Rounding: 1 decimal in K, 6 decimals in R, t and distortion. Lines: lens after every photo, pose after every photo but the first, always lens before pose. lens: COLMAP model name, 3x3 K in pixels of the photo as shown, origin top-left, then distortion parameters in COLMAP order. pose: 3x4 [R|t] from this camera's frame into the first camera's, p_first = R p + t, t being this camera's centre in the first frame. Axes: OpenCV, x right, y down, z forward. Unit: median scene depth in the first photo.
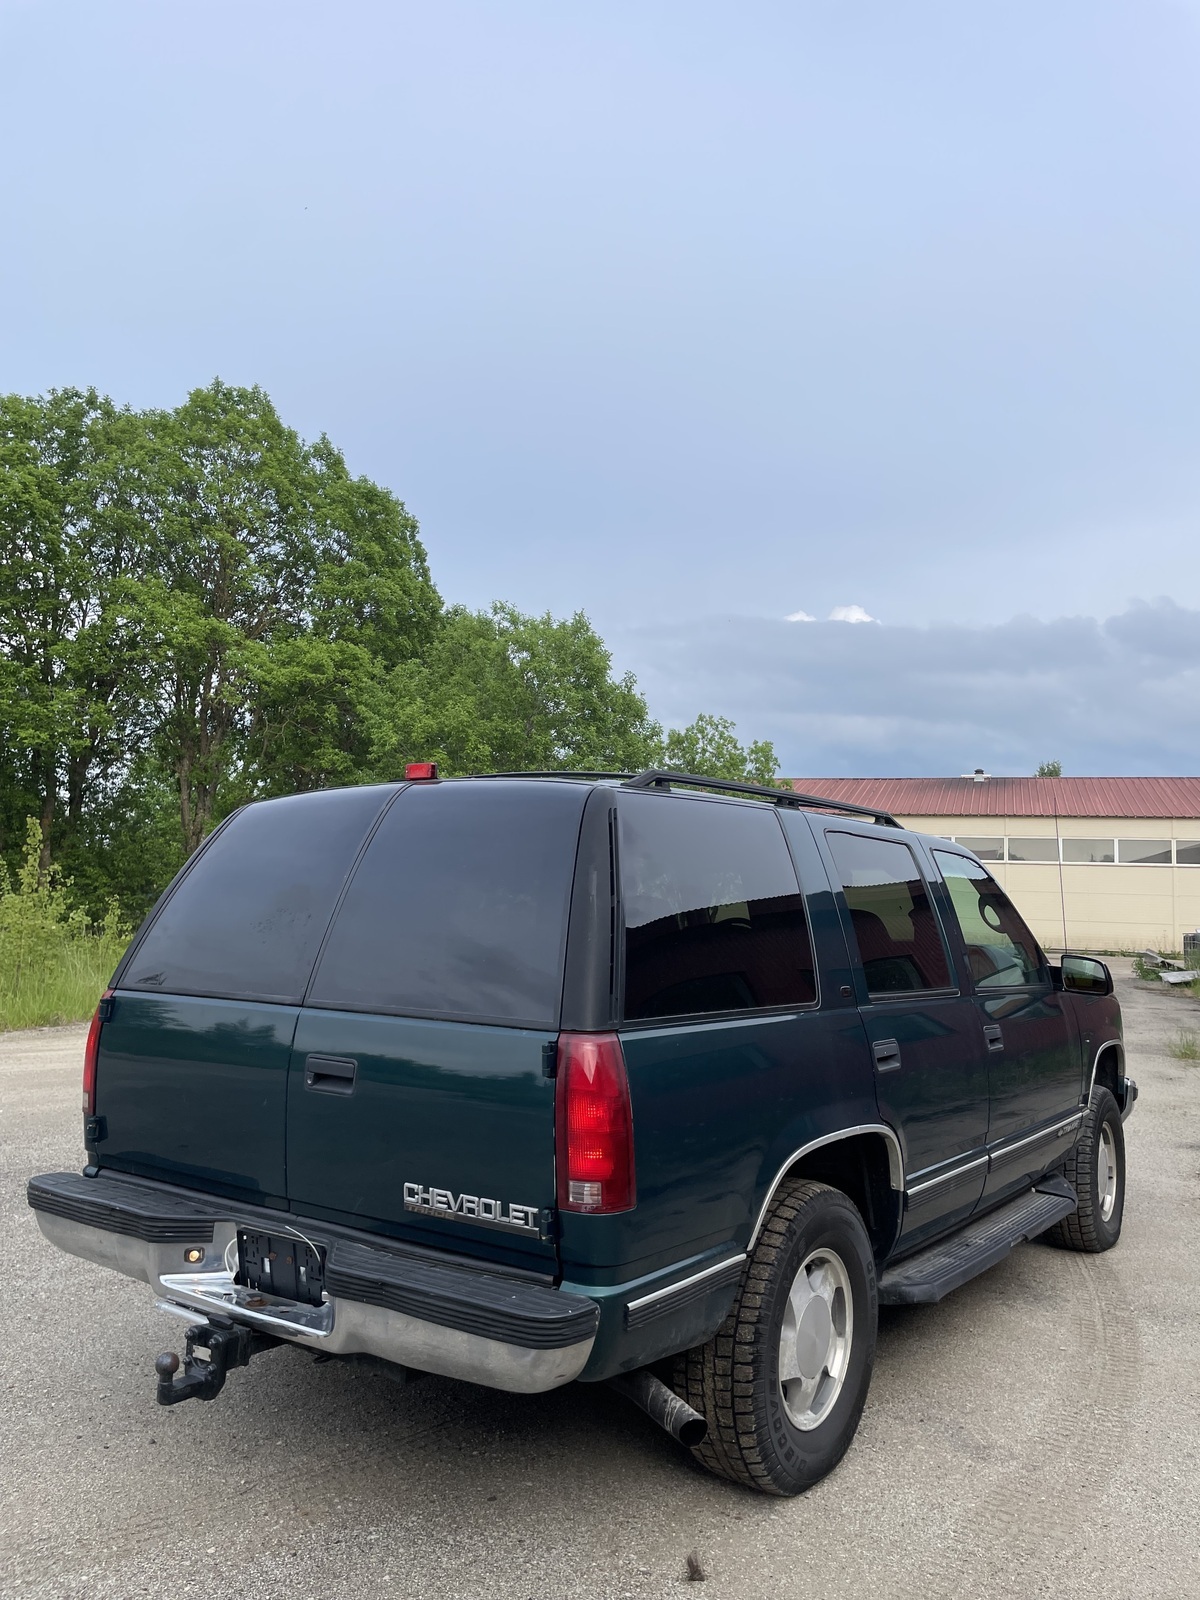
lens RADIAL K [[1224.2, 0, 600.0], [0, 1224.2, 800.0], [0, 0, 1]] dist [-0.002009, -0.008727]
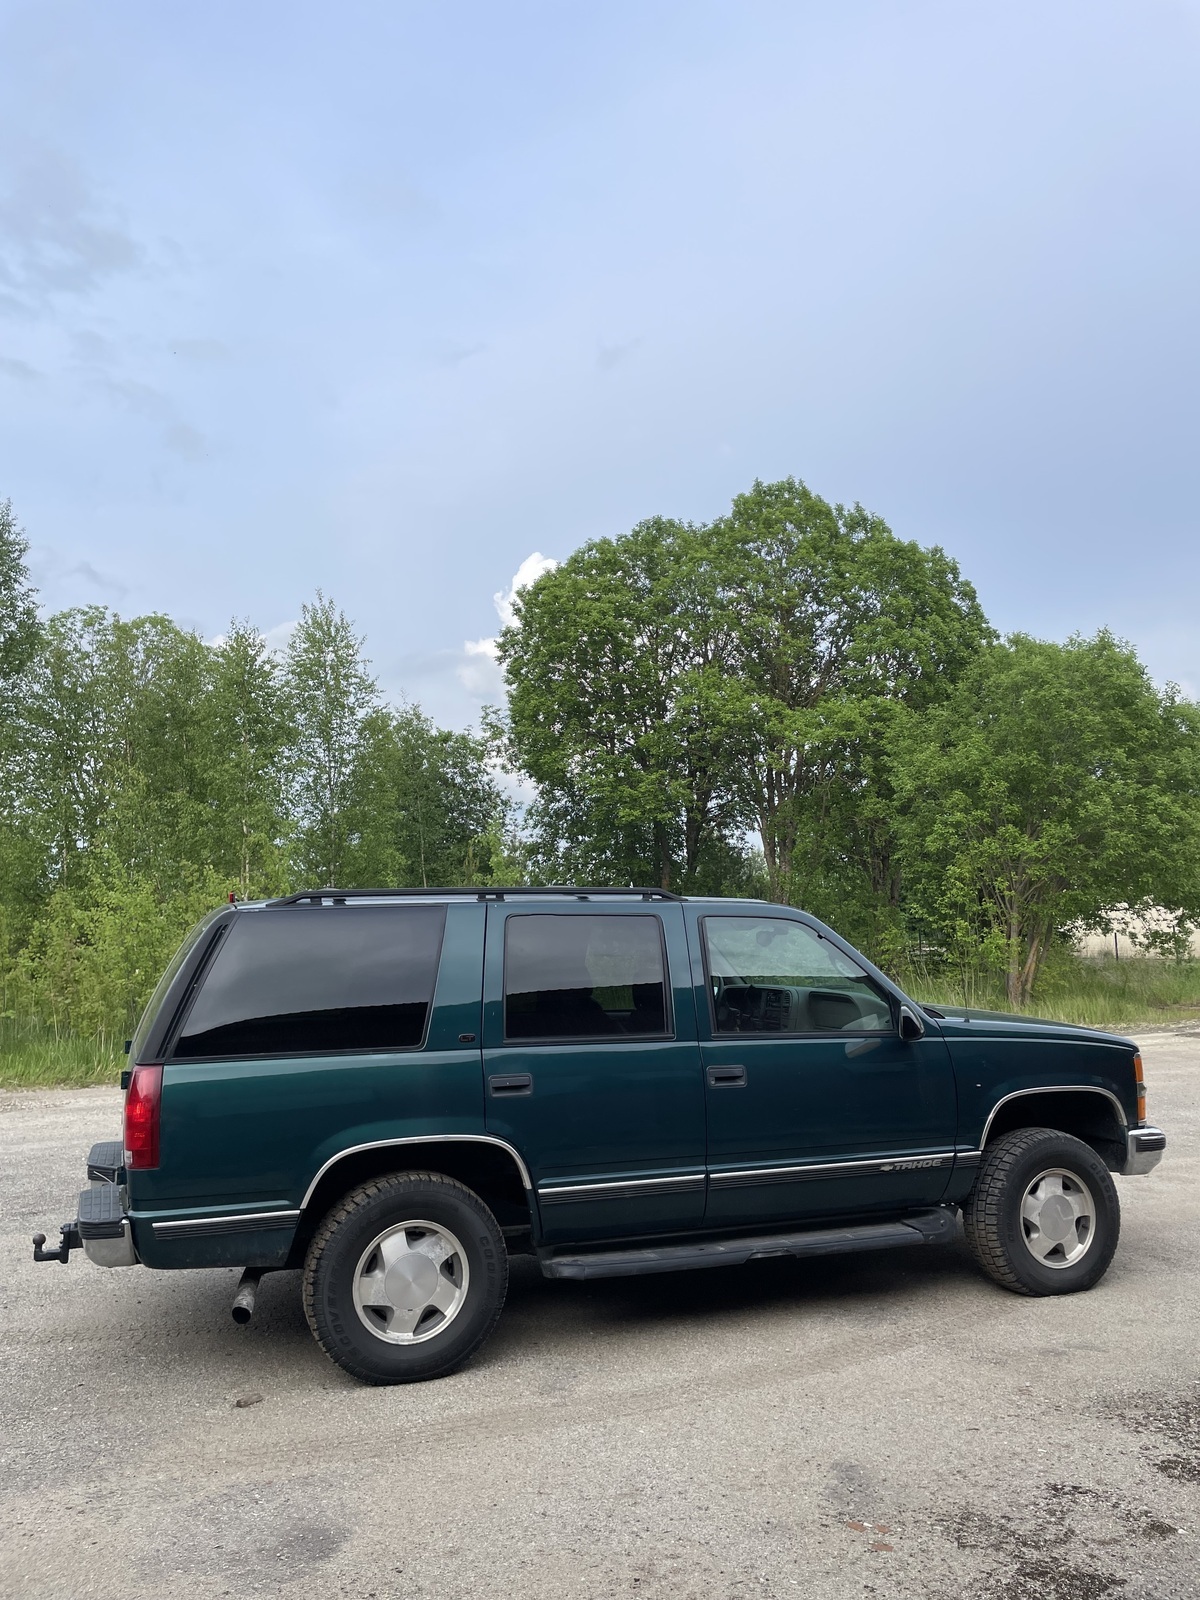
lens RADIAL K [[1201.7, 0, 600.0], [0, 1201.7, 800.0], [0, 0, 1]] dist [0.006651, 0.002599]
pose [[0.830462, -0.104426, -0.547200, 1.307400], [0.088817, 0.994528, -0.055000, -0.029072], [0.549950, -0.002926, 0.835193, -0.062649]]
